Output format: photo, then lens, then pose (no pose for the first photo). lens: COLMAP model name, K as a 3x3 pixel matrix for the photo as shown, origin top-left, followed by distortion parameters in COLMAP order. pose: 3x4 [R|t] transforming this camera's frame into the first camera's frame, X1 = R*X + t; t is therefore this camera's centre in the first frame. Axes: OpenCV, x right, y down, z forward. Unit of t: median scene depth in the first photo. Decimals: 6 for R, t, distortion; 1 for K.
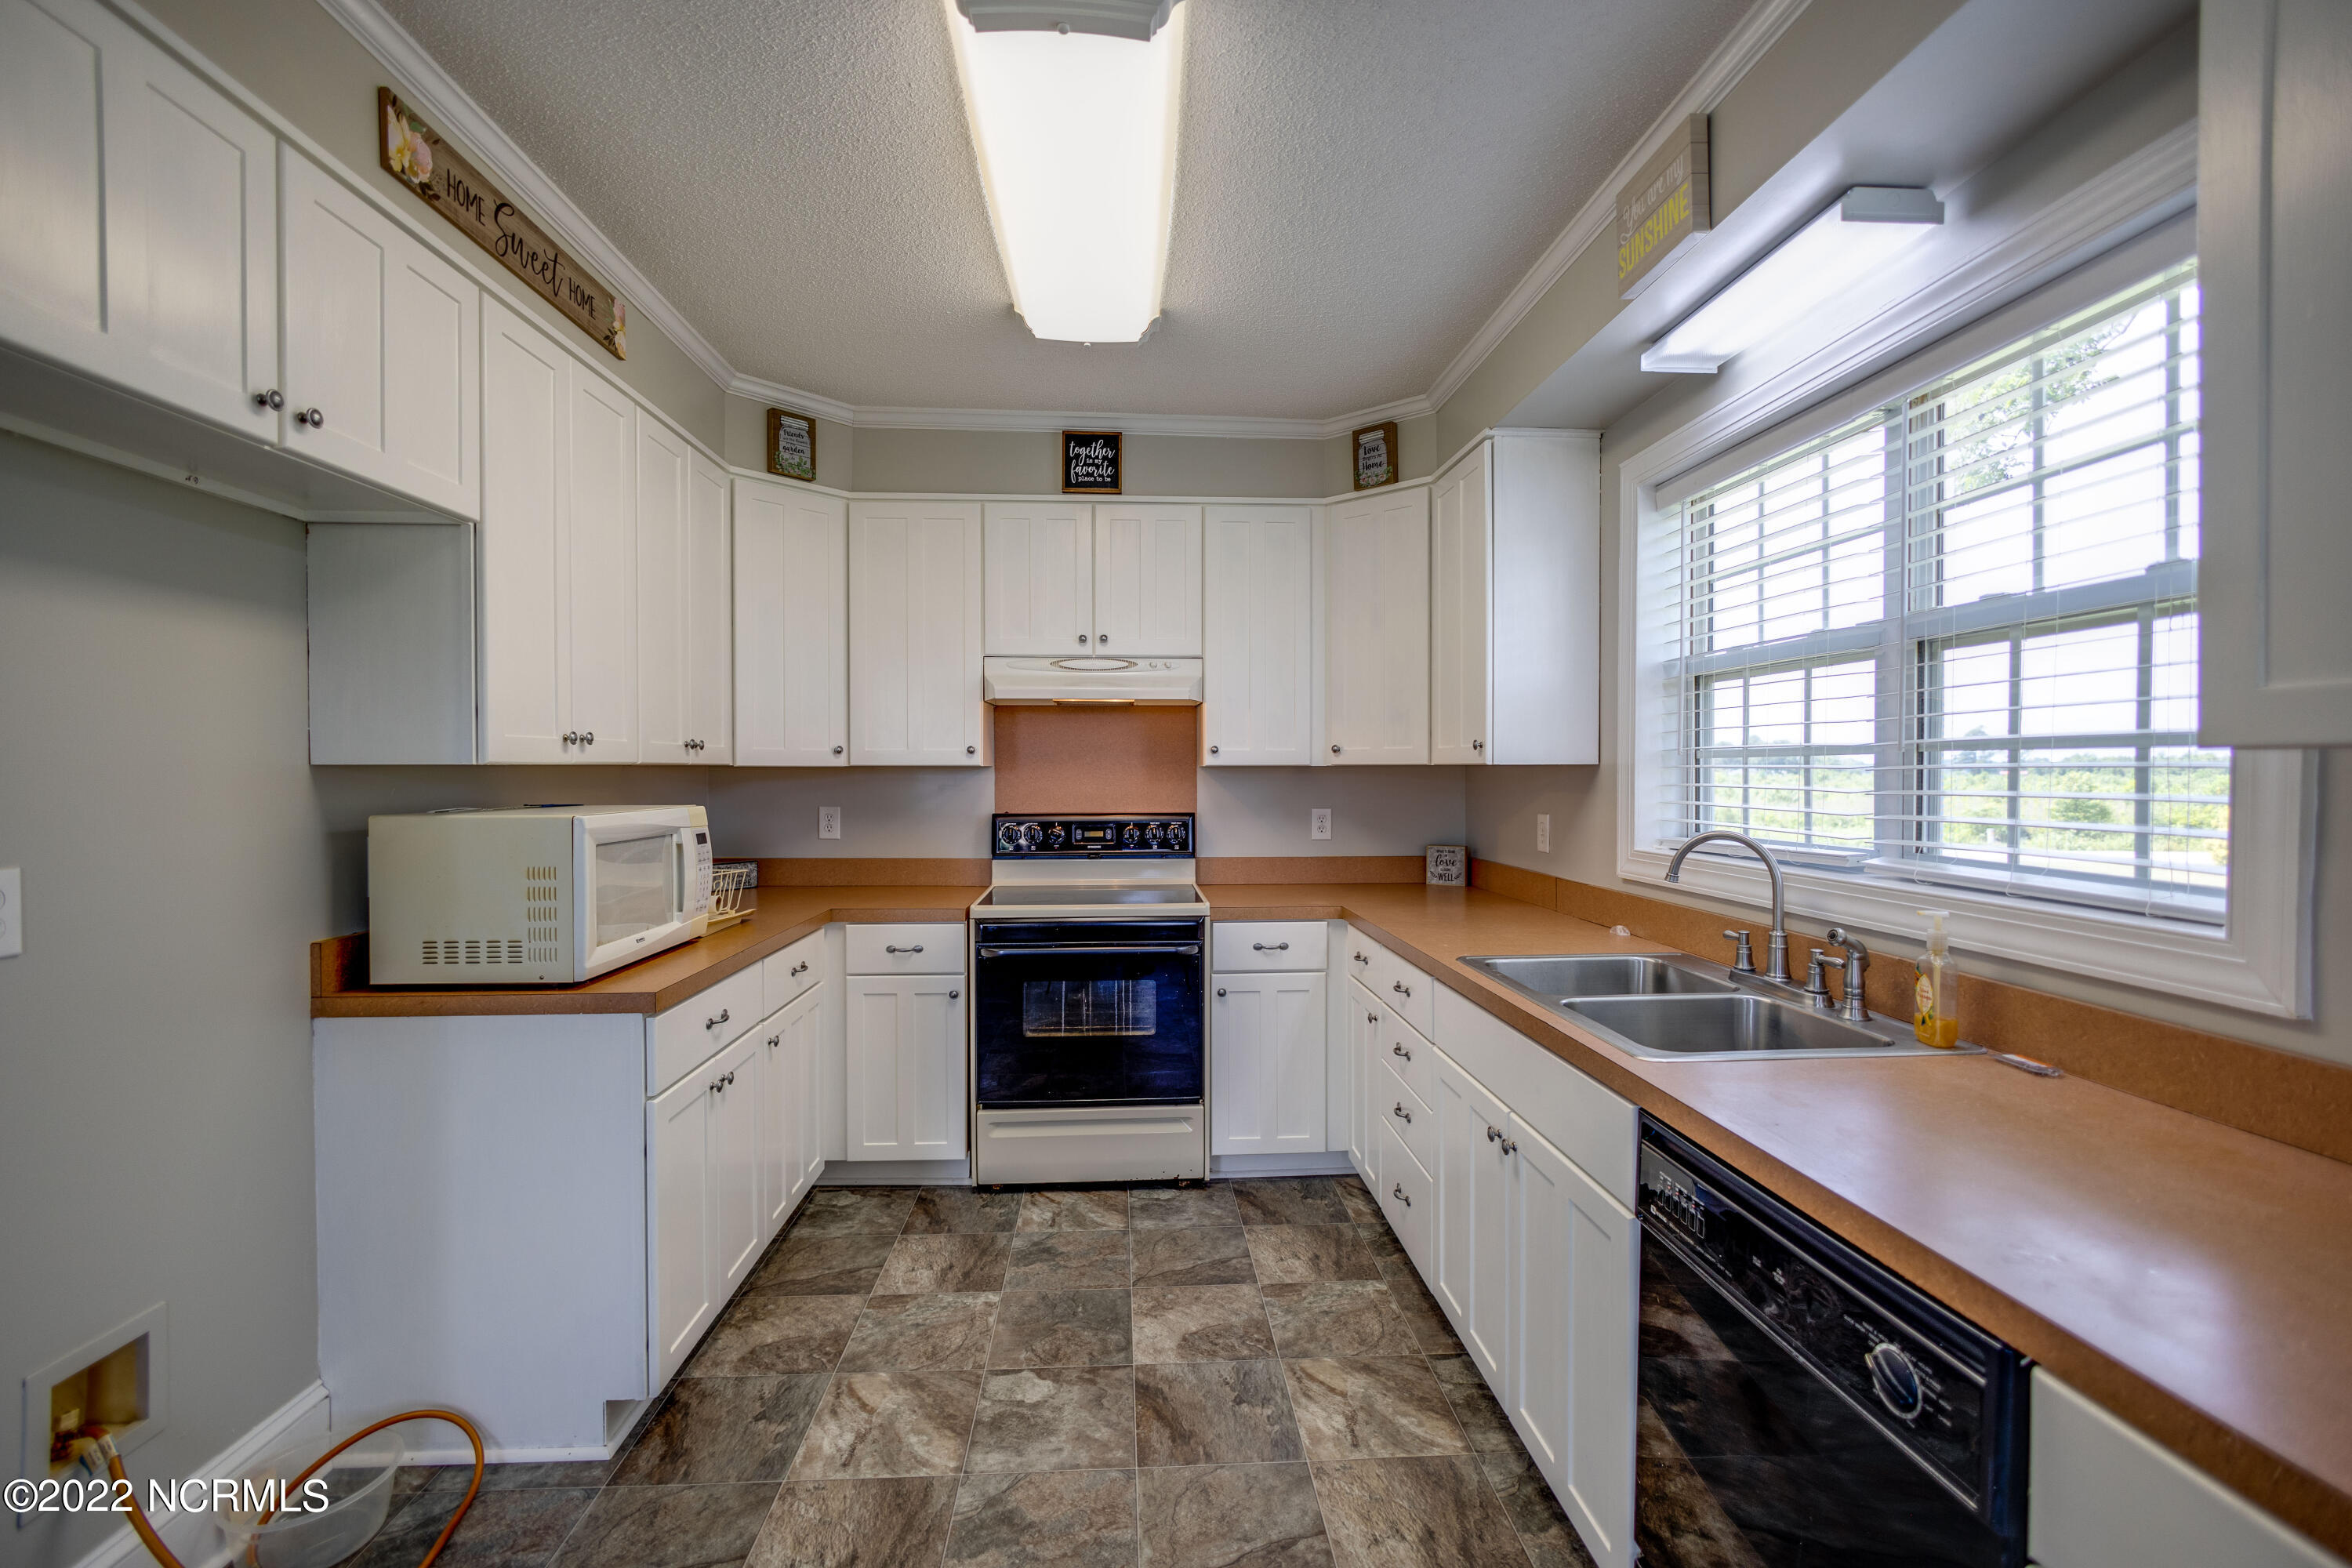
lens RADIAL K [[990.7, 0, 1171.6], [0, 990.7, 780.1], [0, 0, 1]] dist [-0.007441, -0.001096]
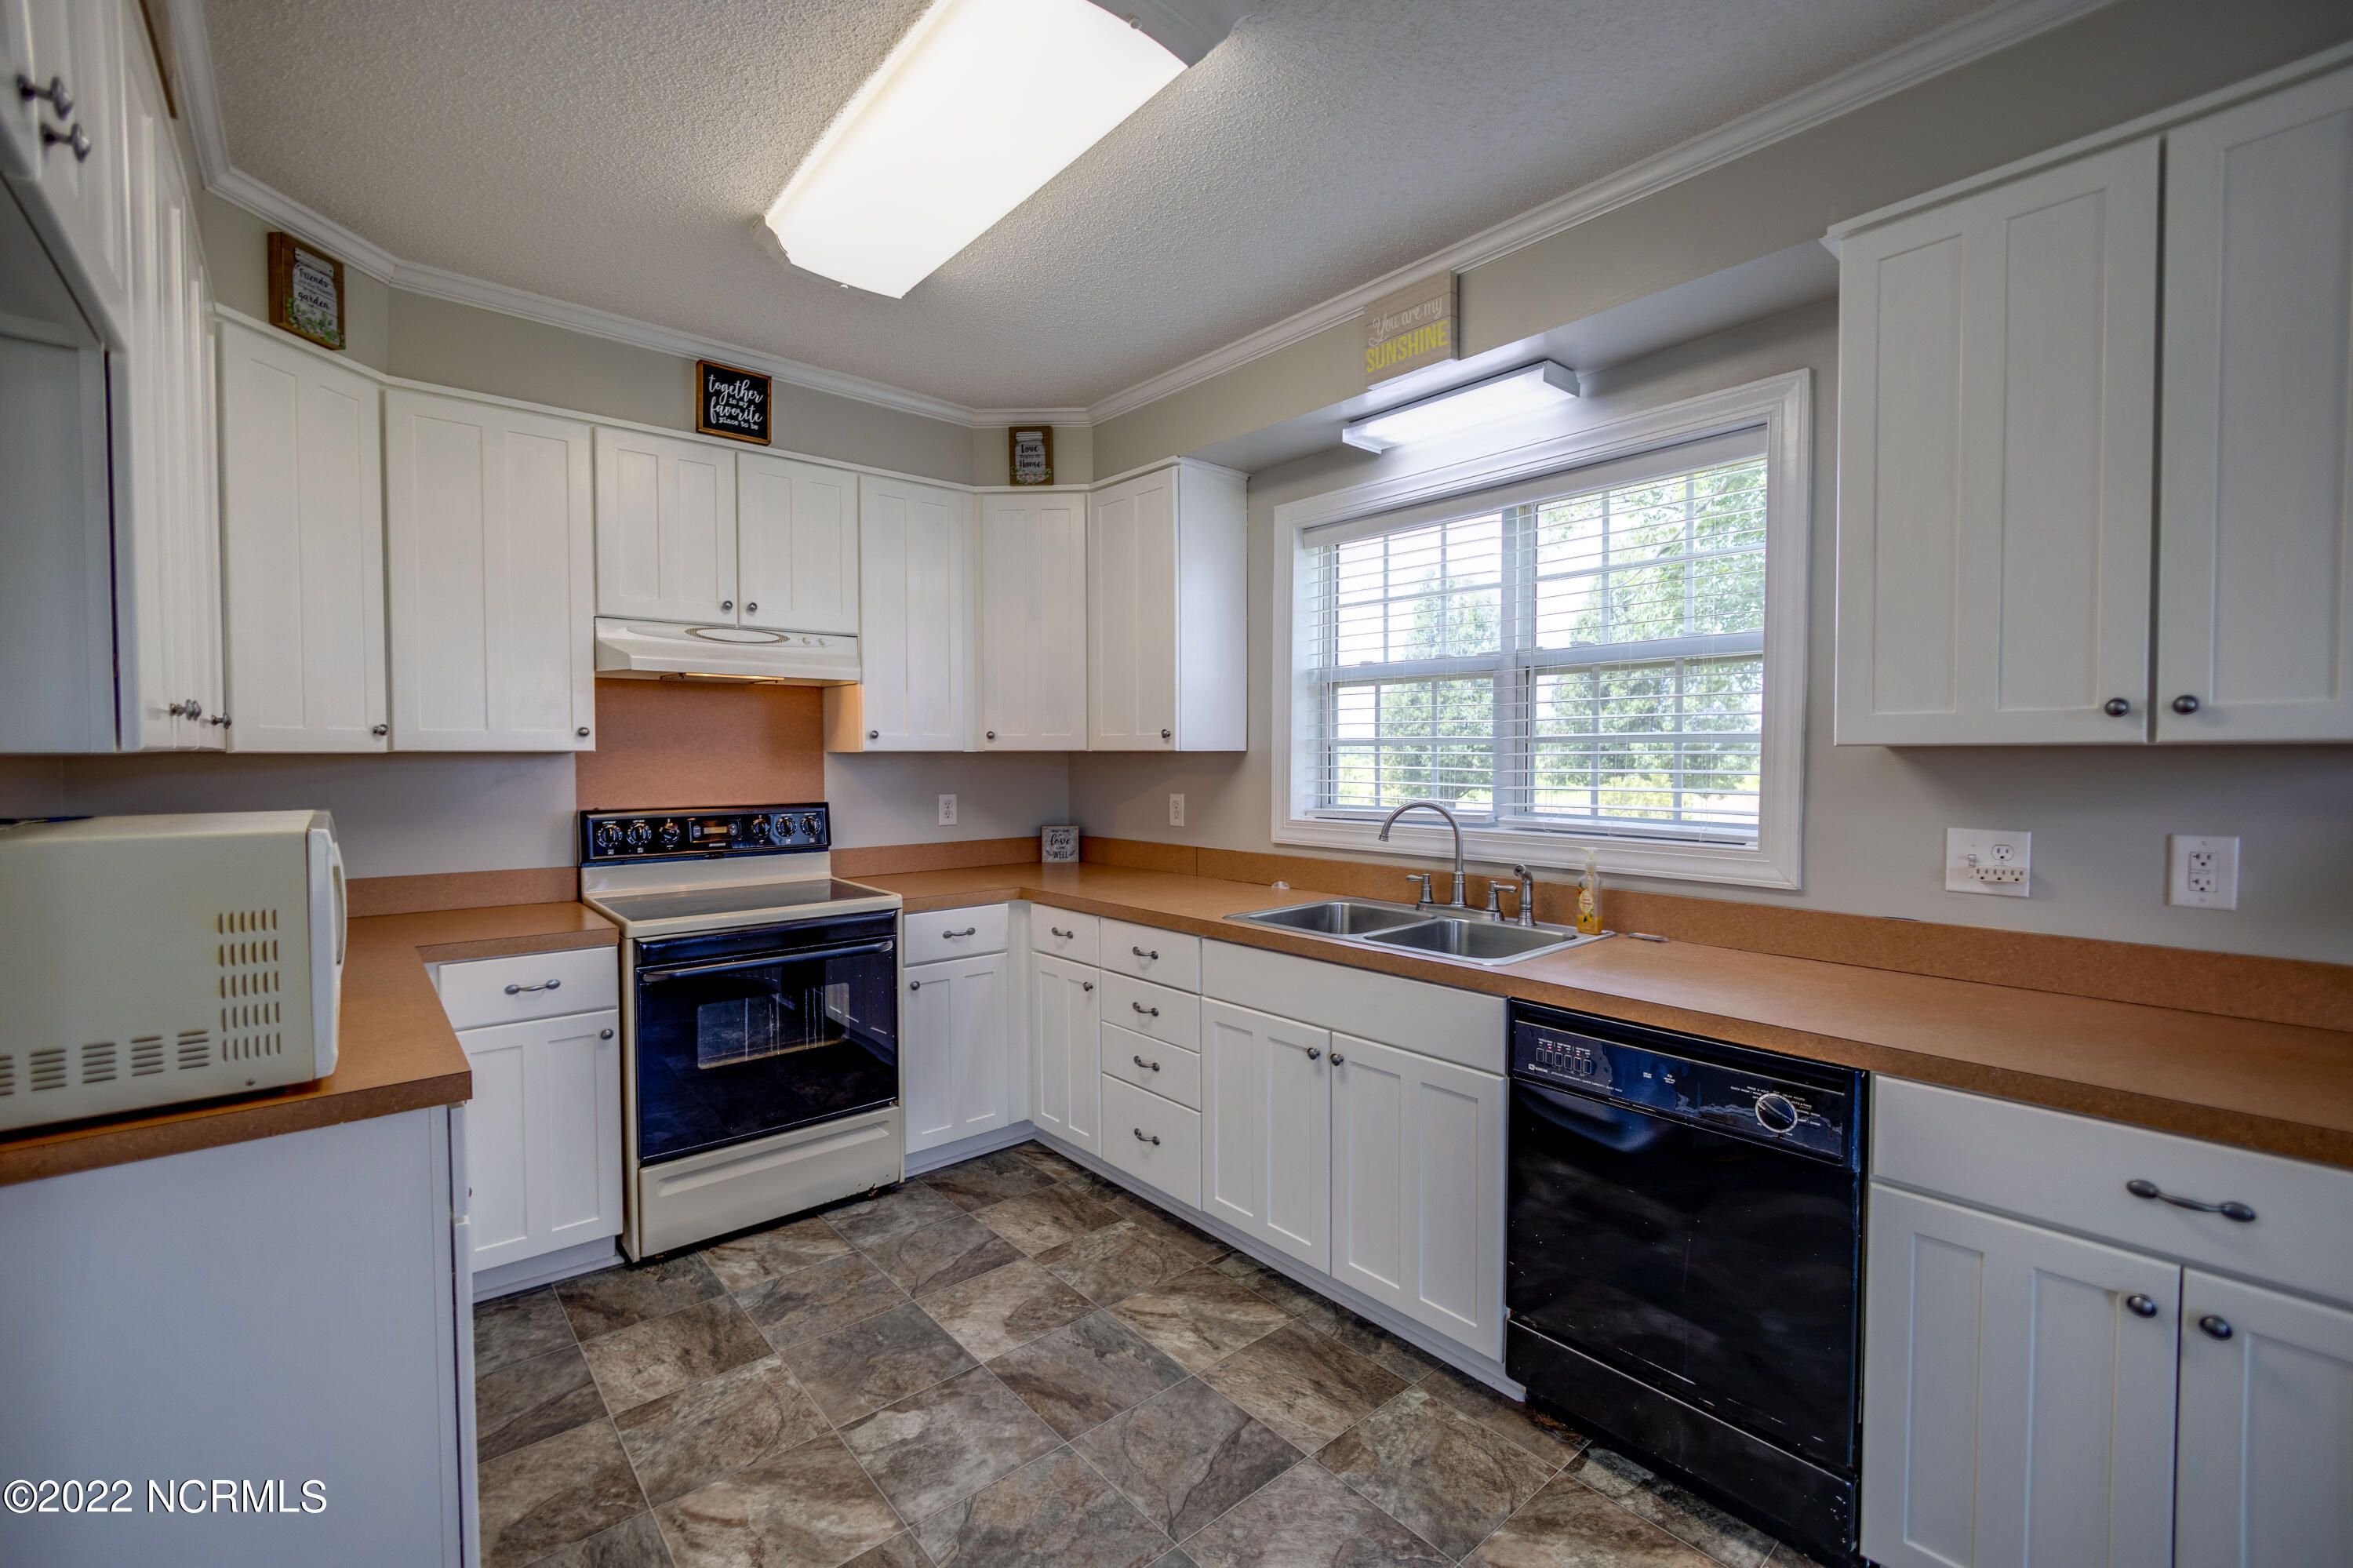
lens RADIAL K [[991.1, 0, 1171.3], [0, 991.1, 779.9], [0, 0, 1]] dist [-0.007441, -0.001096]
pose [[0.797533, -0.016990, 0.603036, -0.409193], [0.007450, 0.999805, 0.018316, -0.003643], [-0.603229, -0.010115, 0.797504, 0.095763]]
